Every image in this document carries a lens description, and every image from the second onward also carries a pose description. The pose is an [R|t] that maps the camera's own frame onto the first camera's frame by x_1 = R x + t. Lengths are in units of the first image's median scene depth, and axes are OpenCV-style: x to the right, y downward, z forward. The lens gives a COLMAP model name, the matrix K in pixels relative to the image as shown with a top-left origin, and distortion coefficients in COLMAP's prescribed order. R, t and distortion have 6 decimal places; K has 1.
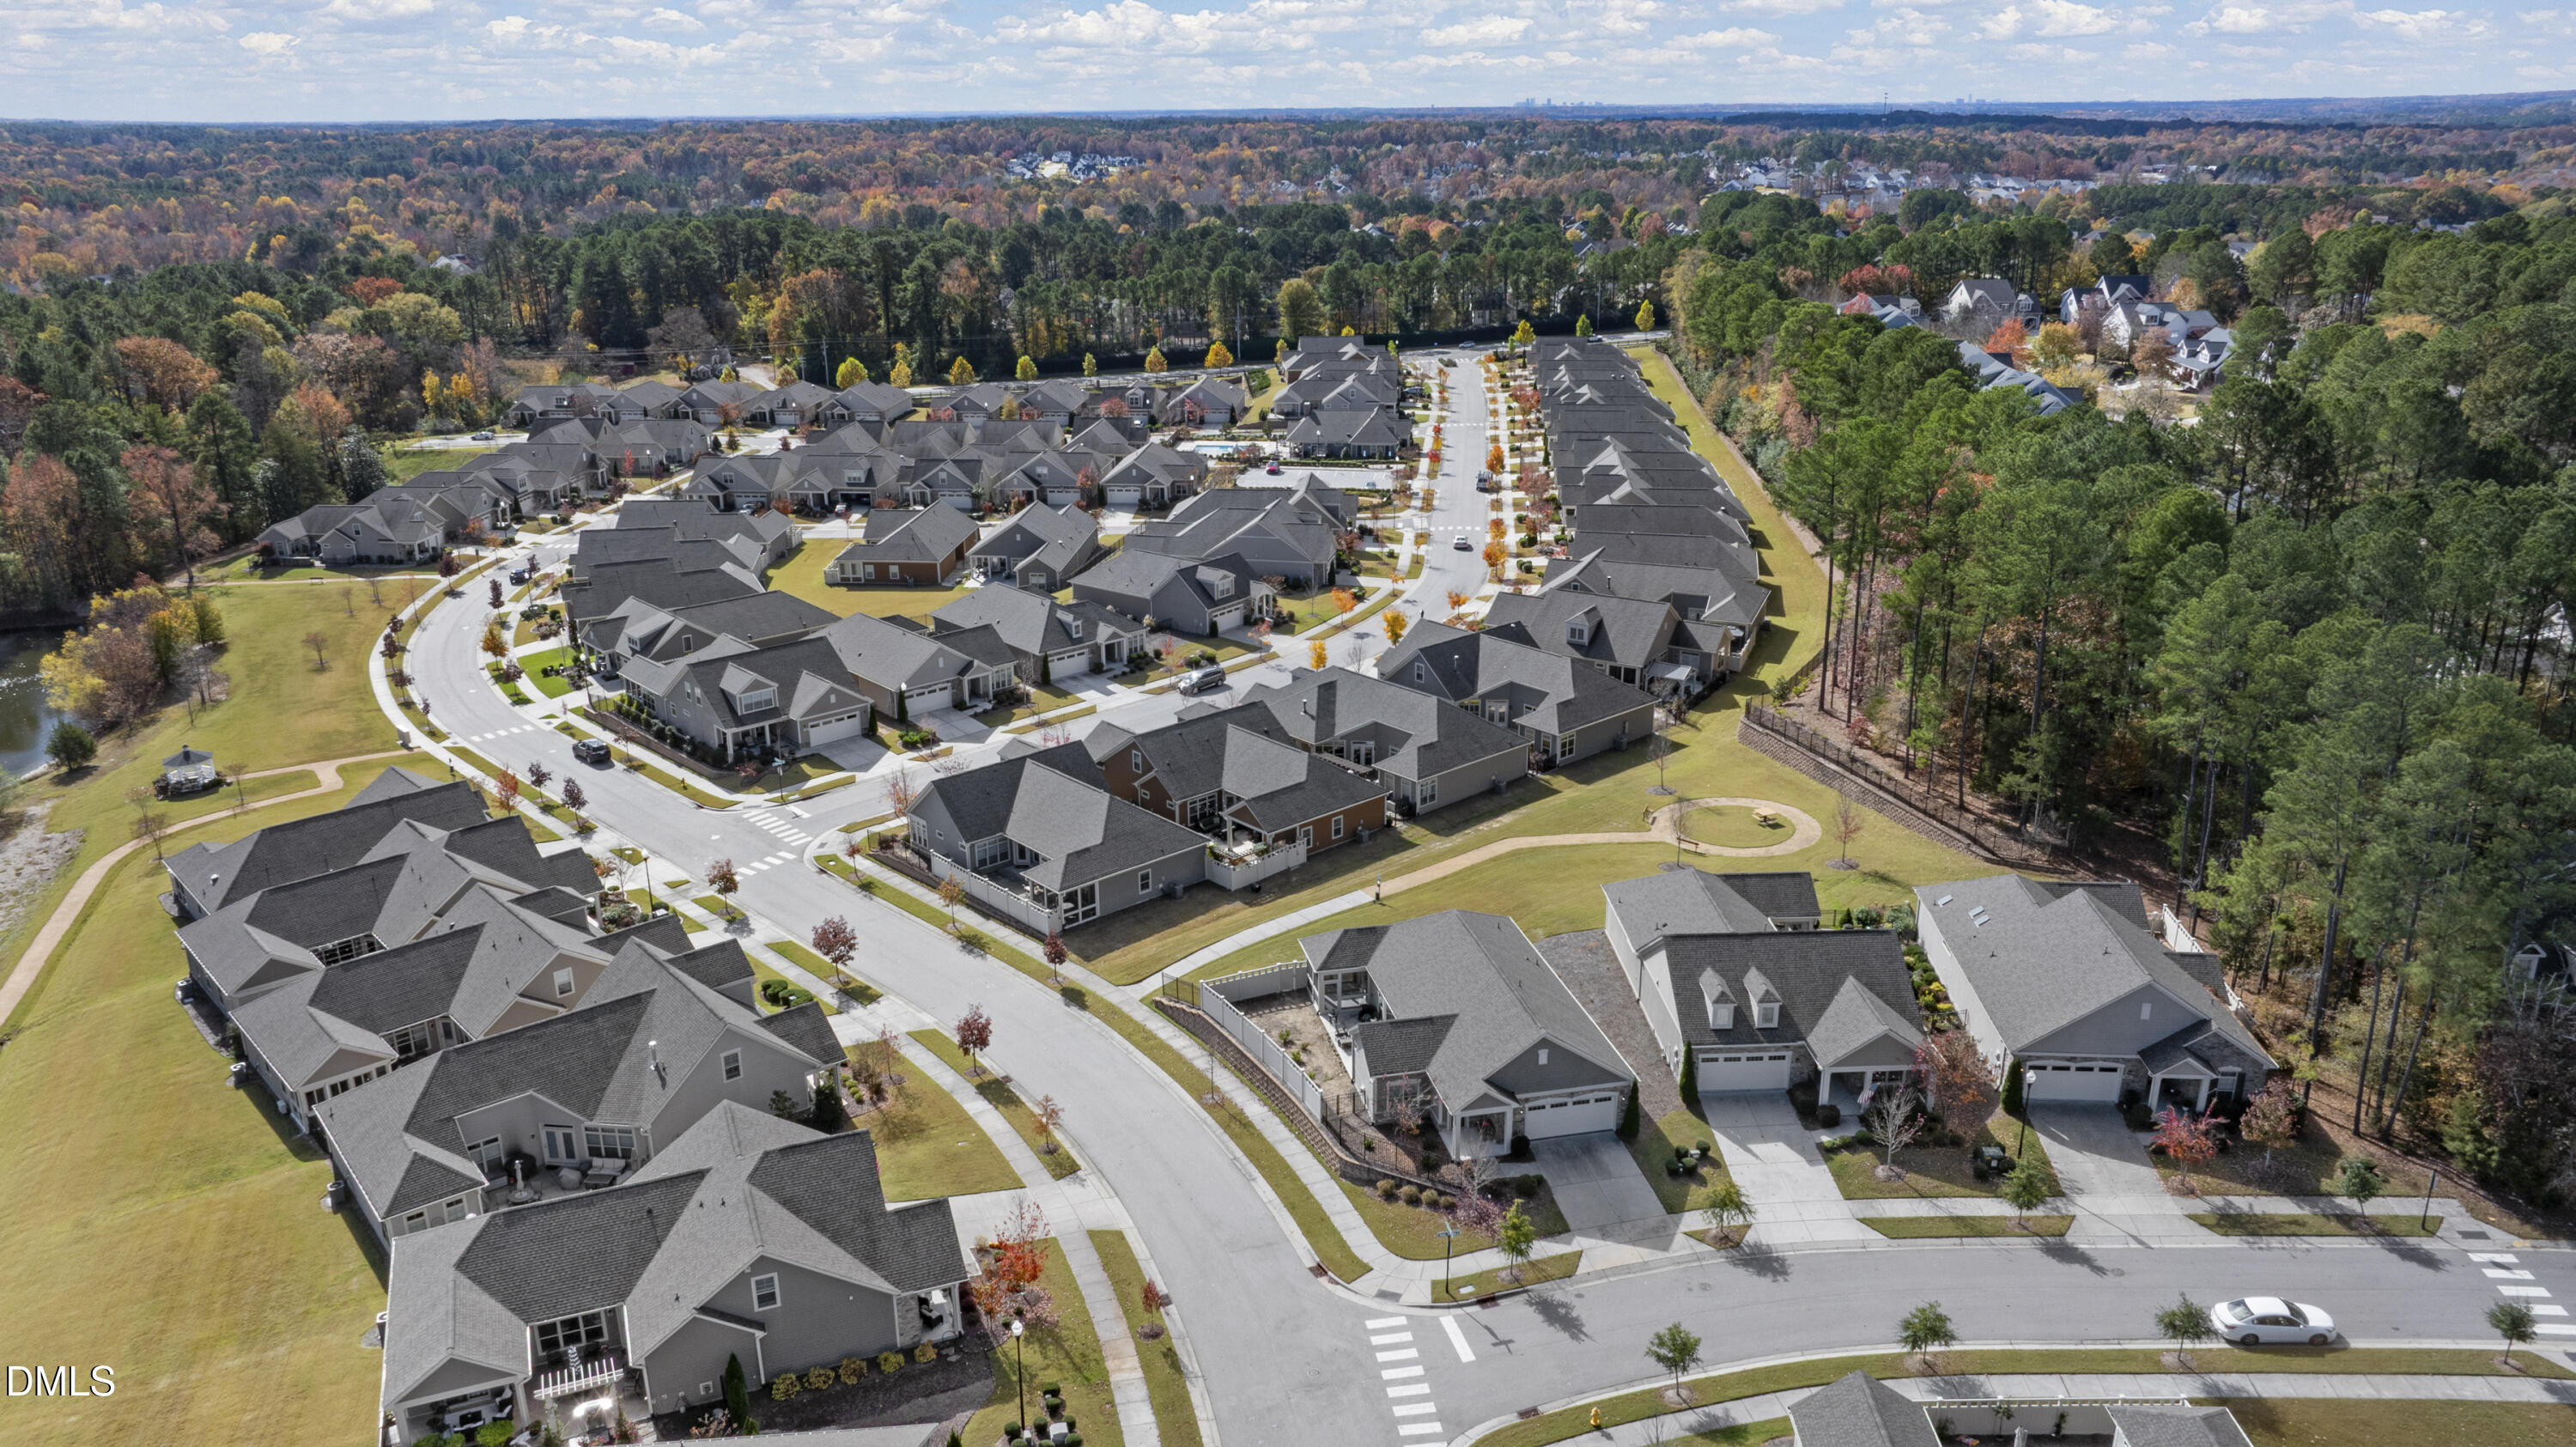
lens RADIAL K [[1818.4, 0, 1288.0], [0, 1818.4, 723.5], [0, 0, 1]] dist [-0.007472, -0.001738]
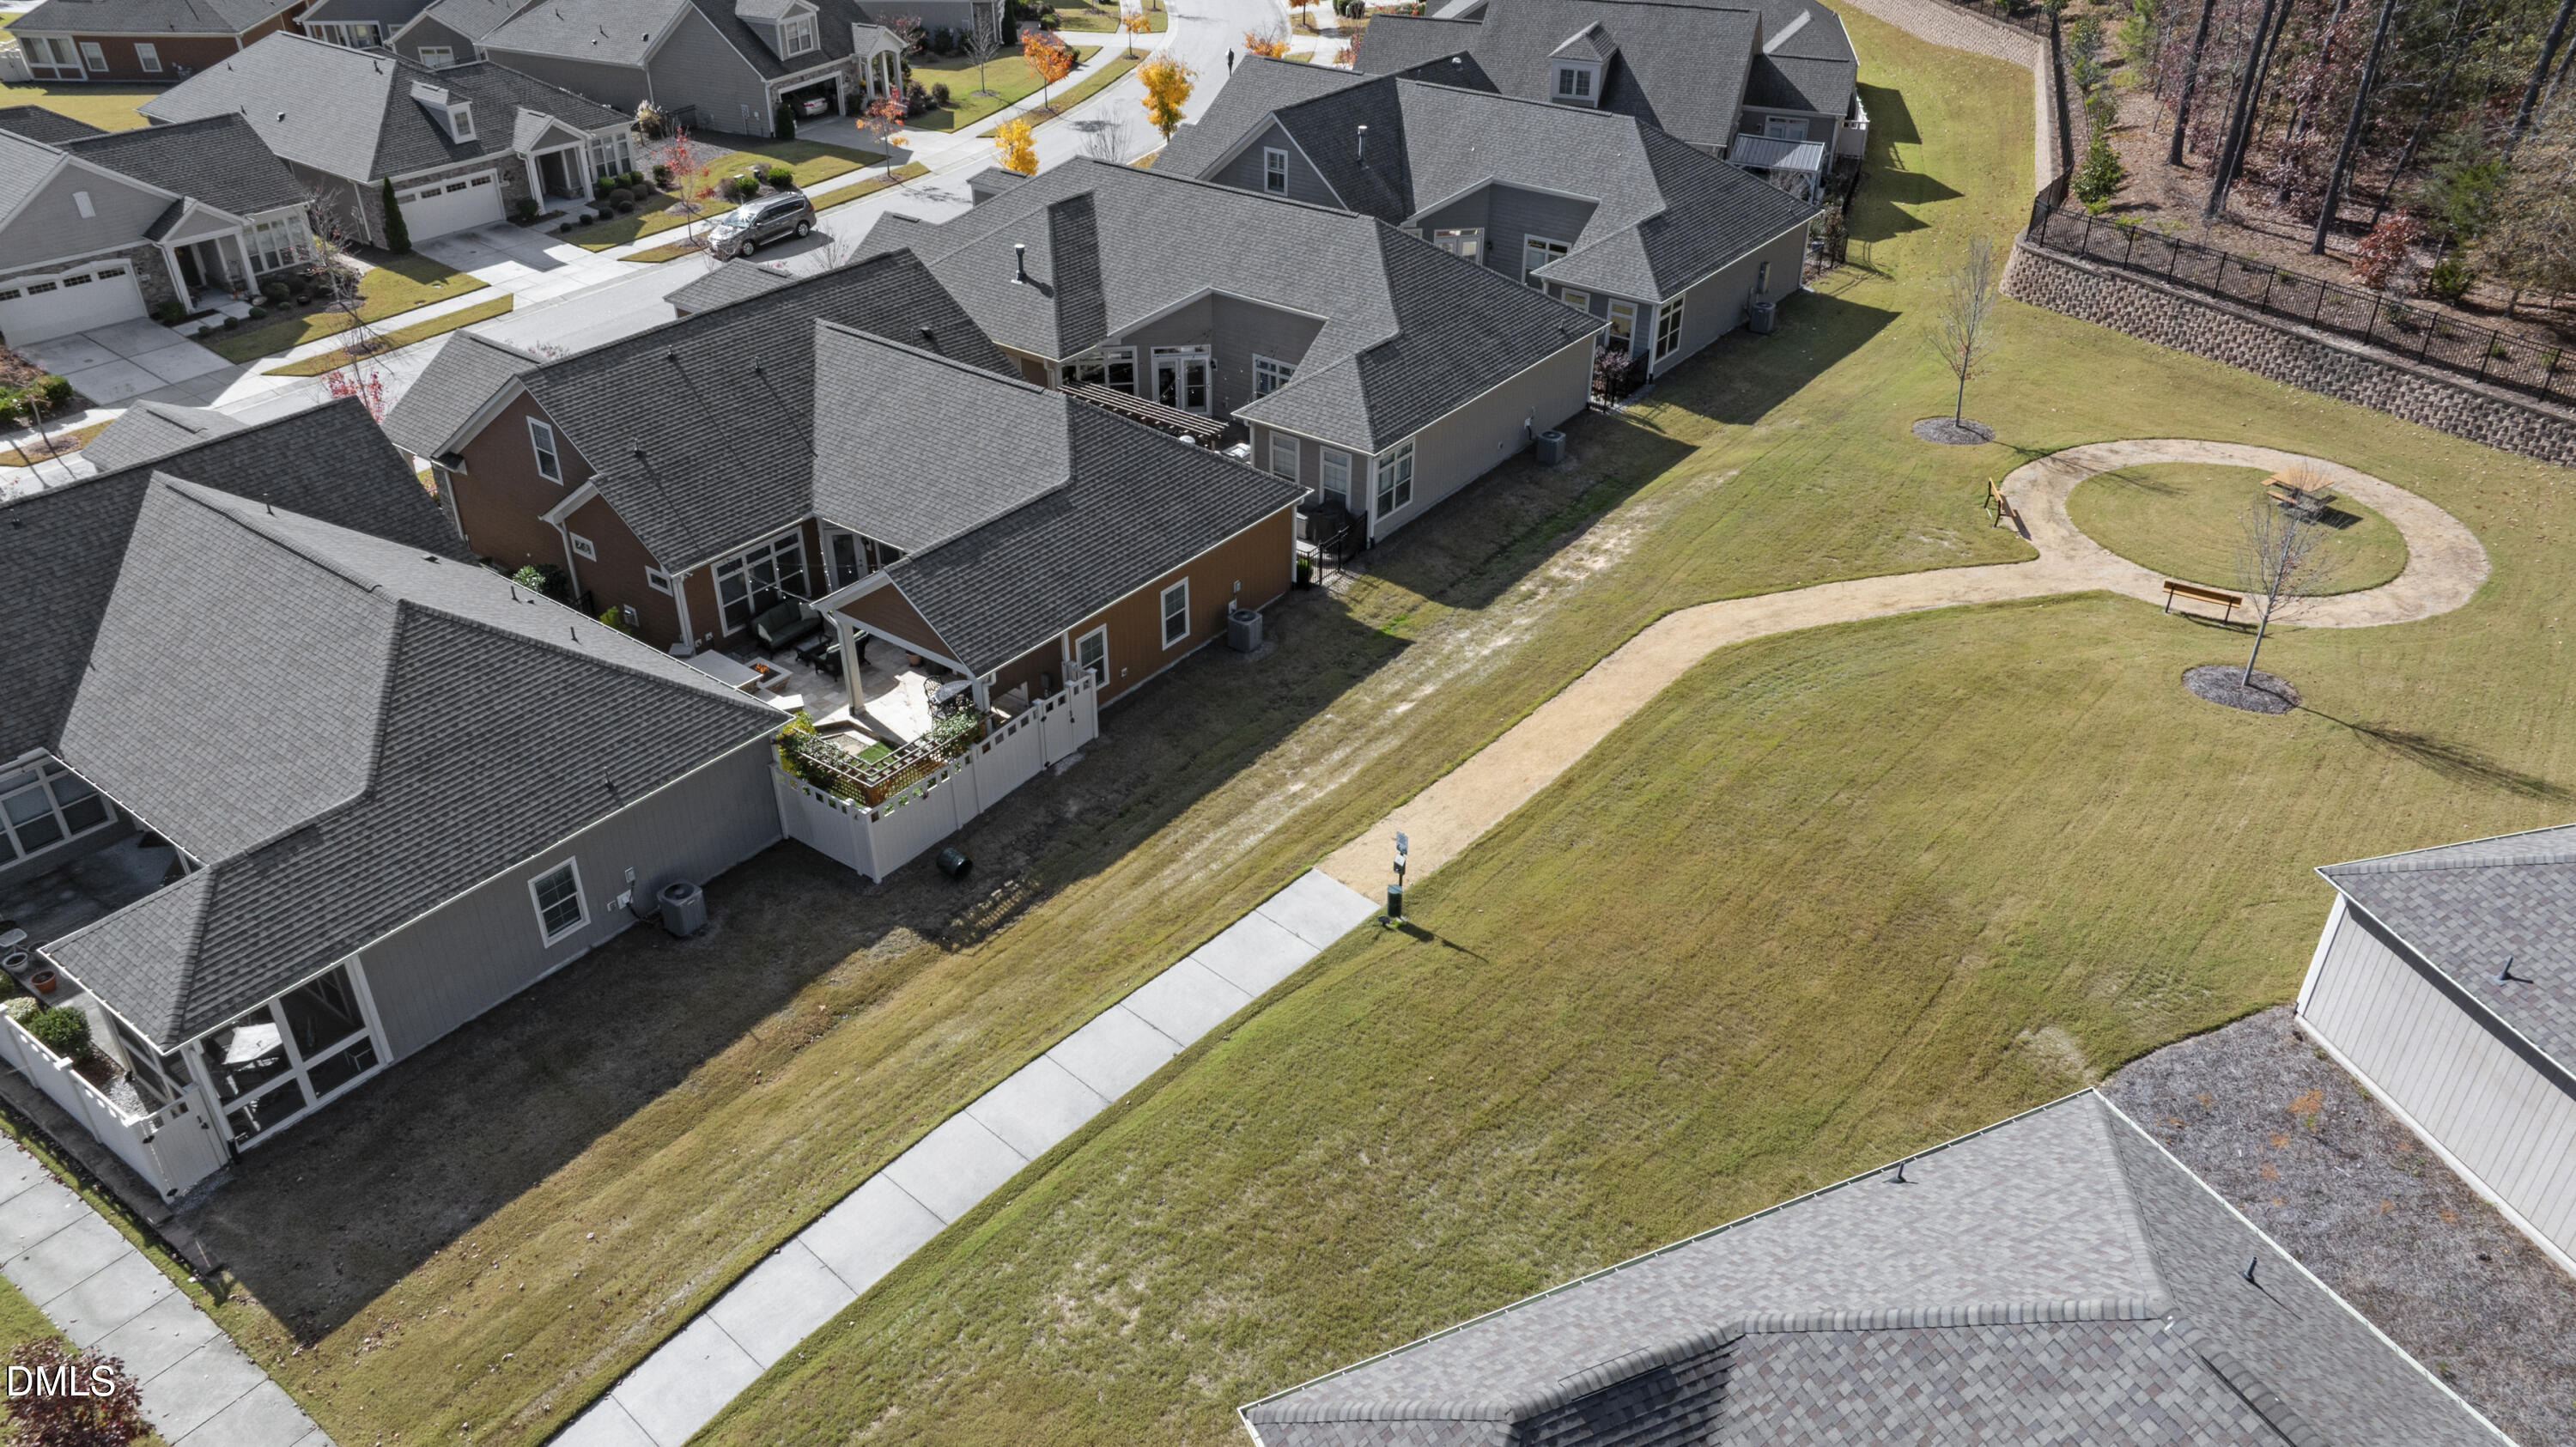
lens RADIAL K [[1792.4, 0, 1288.0], [0, 1792.4, 723.5], [0, 0, 1]] dist [-0.035951, 0.044884]
pose [[0.979194, -0.095088, 0.179268, -0.012529], [0.052261, 0.971786, 0.230003, 0.001407], [-0.196080, -0.215849, 0.956536, 0.613440]]
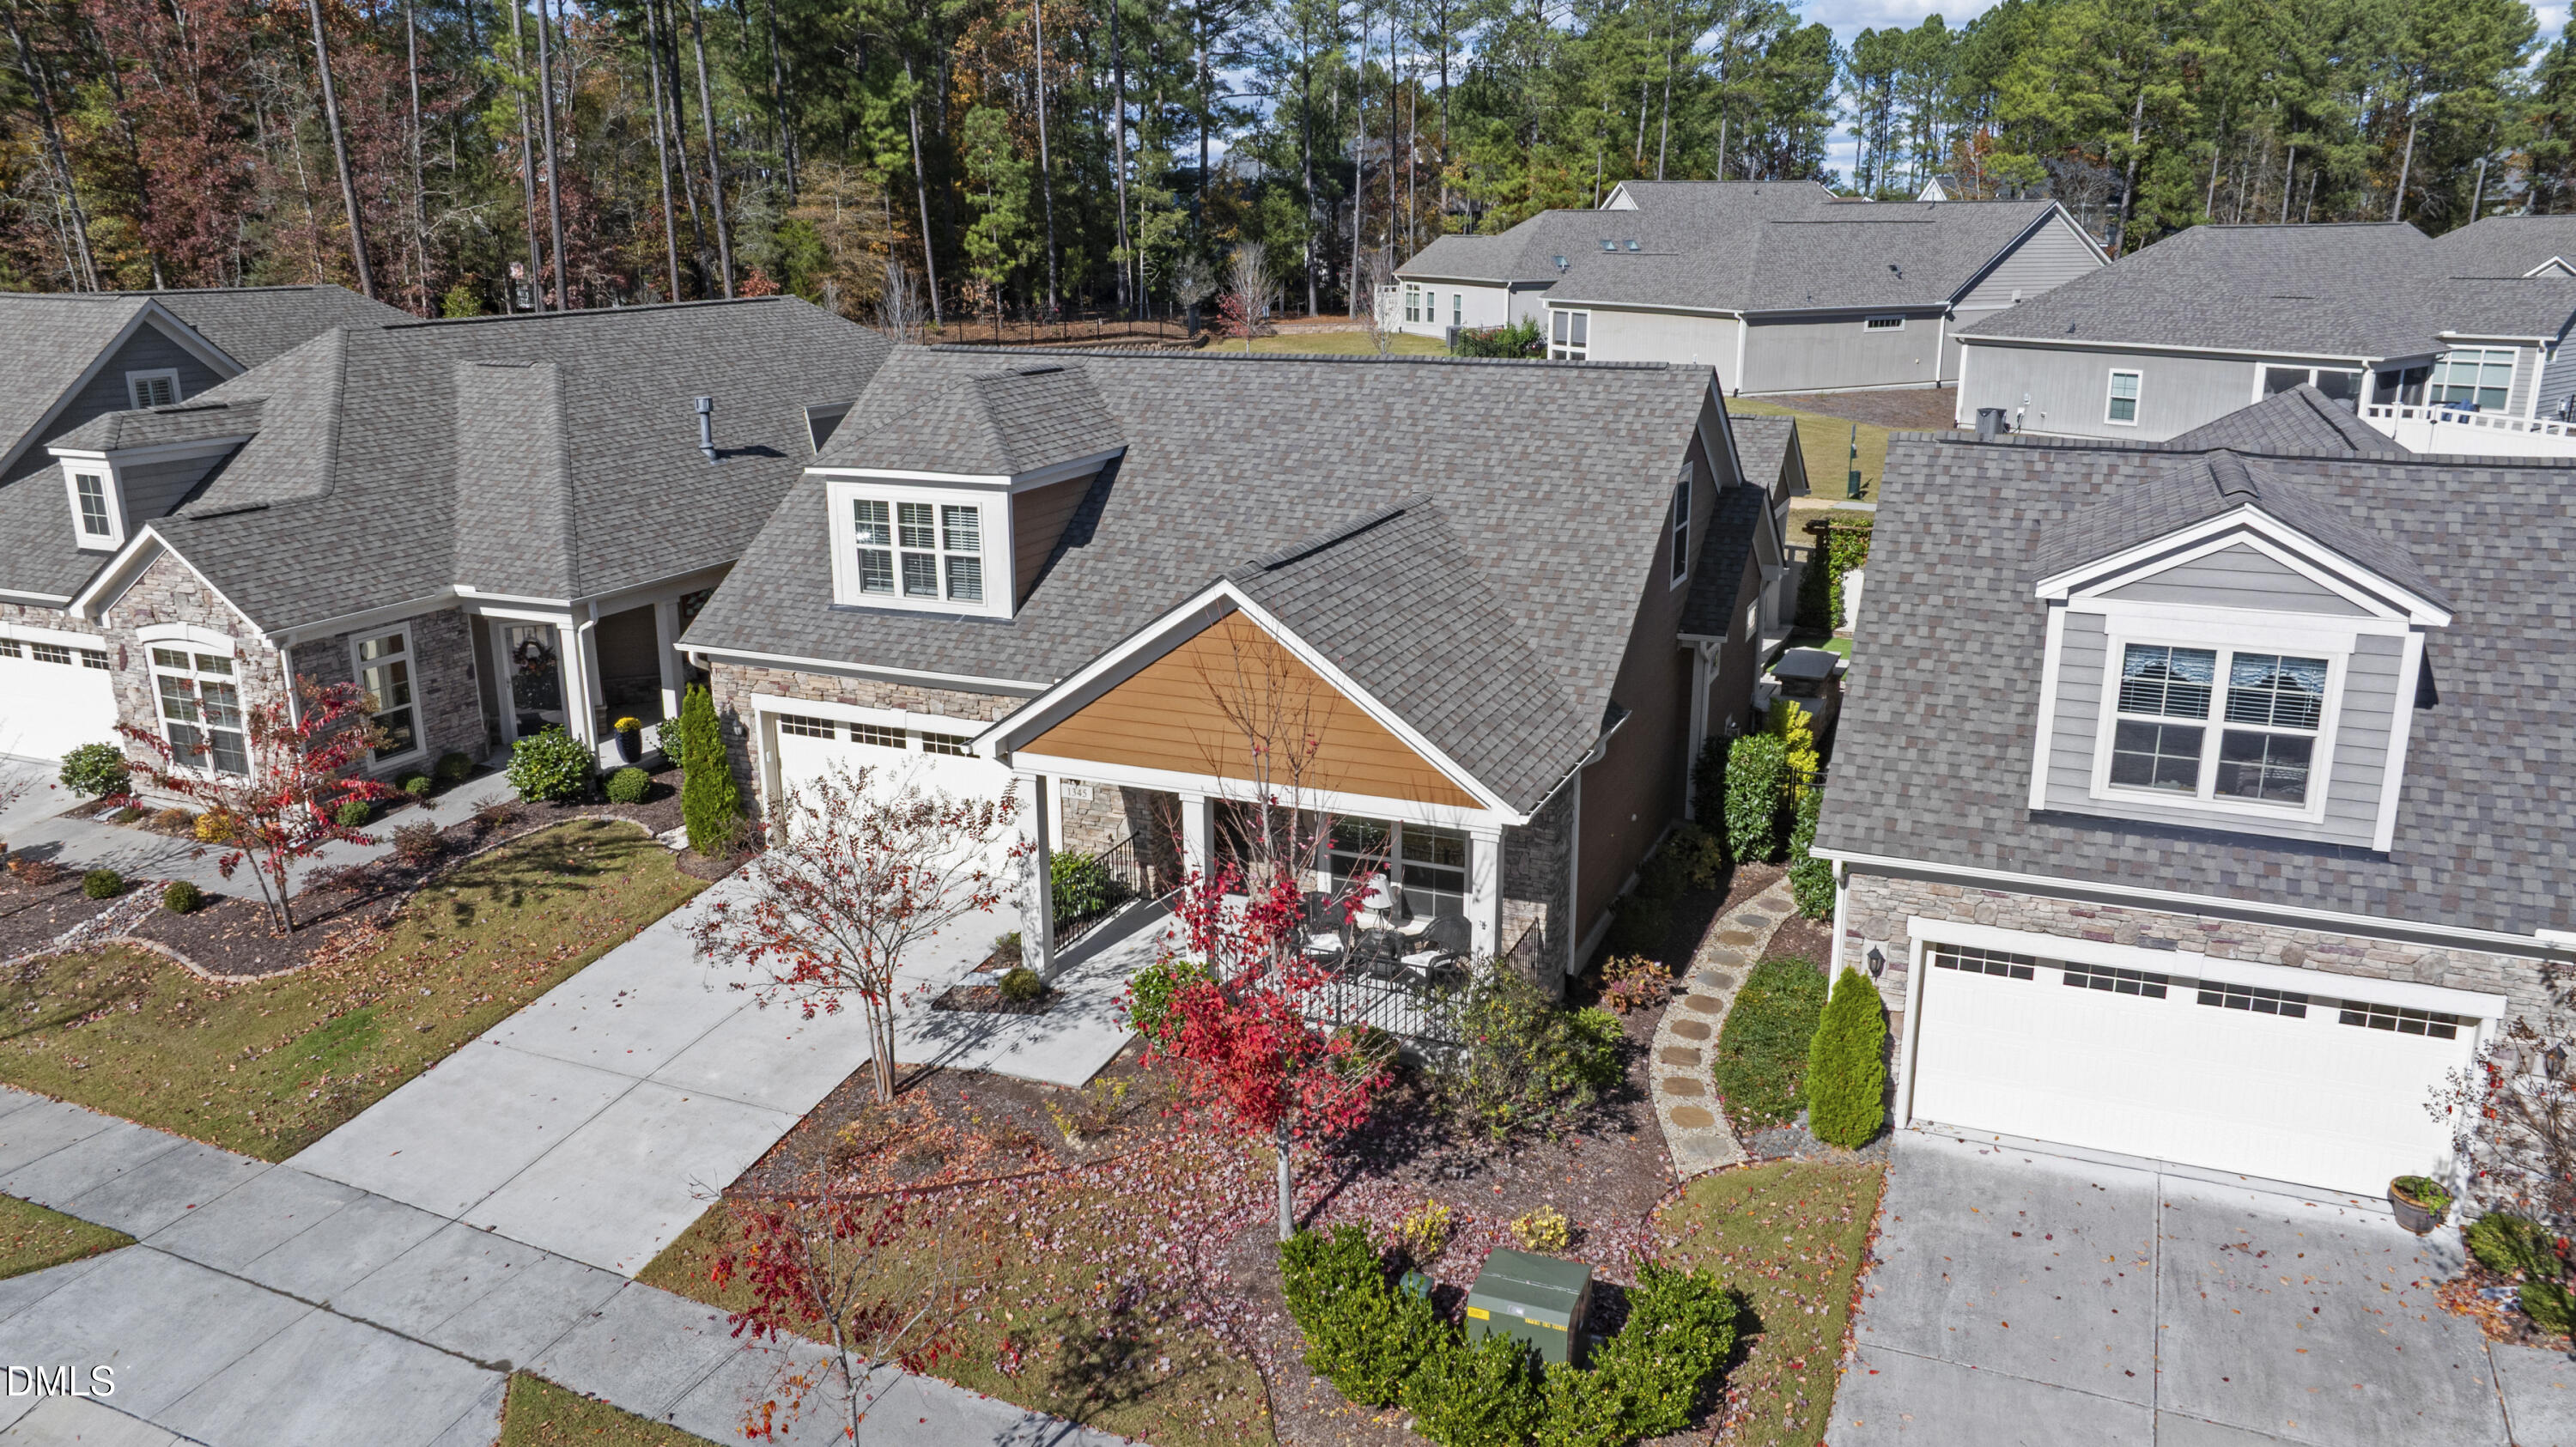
lens RADIAL K [[1818.4, 0, 1288.0], [0, 1818.4, 723.5], [0, 0, 1]] dist [-0.007472, -0.001738]
pose [[-0.423614, -0.236753, 0.874356, -0.222503], [0.297944, 0.875118, 0.381310, -0.043295], [-0.855442, 0.422037, -0.300173, 1.034426]]
